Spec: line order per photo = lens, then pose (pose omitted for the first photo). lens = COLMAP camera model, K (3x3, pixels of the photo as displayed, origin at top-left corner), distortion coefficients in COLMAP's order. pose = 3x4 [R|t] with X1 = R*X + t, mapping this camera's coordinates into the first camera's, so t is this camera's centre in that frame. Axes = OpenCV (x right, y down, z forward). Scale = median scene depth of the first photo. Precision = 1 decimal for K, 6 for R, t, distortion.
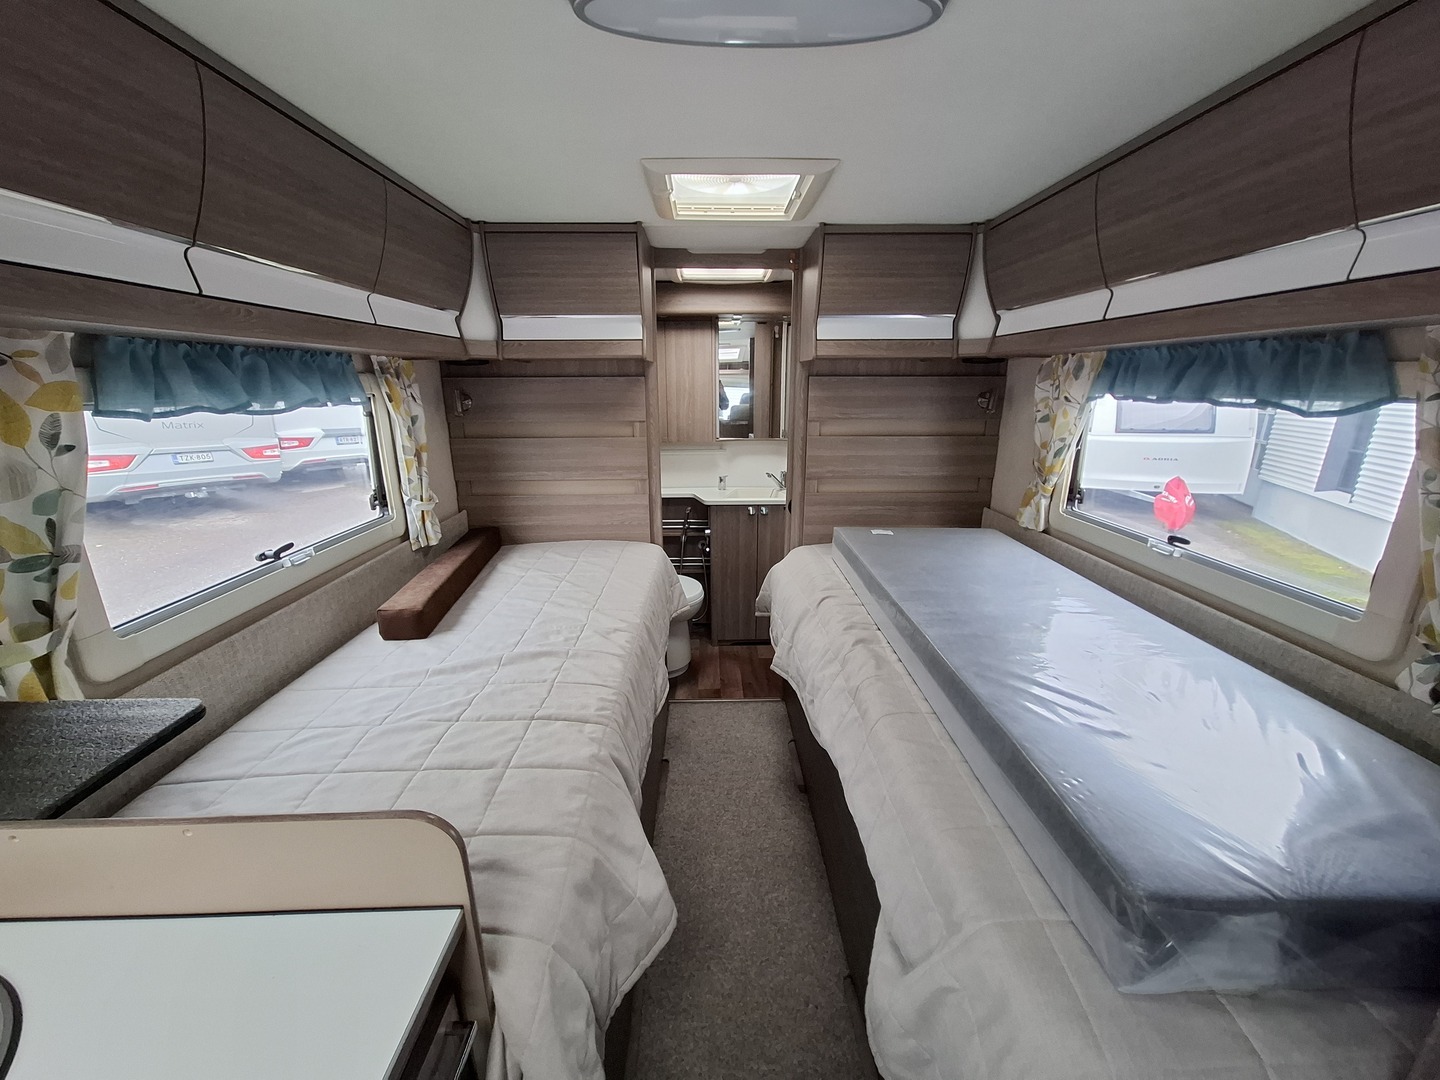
lens RADIAL K [[569.1, 0, 722.1], [0, 569.1, 544.2], [0, 0, 1]] dist [0.010966, 0.000140]
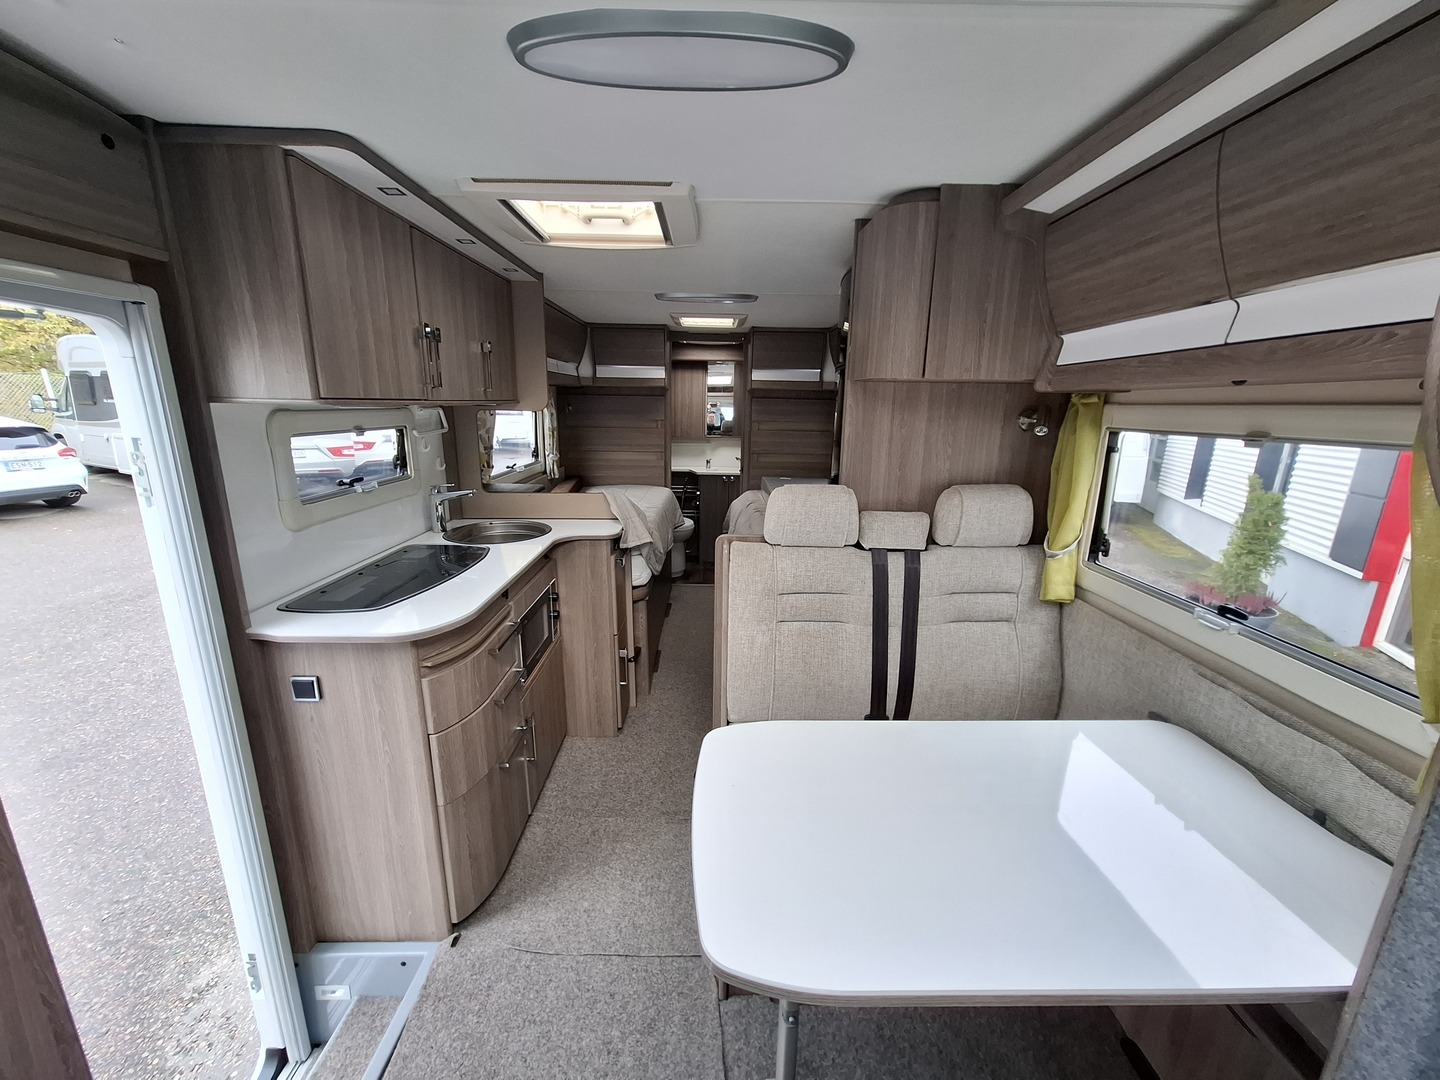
lens RADIAL K [[569.1, 0, 720.9], [0, 569.1, 538.6], [0, 0, 1]] dist [0.010966, 0.000140]
pose [[0.999715, 0.023267, -0.005367, 0.060495], [-0.023490, 0.998661, -0.046083, 0.216612], [0.004288, 0.046196, 0.998923, -0.723780]]
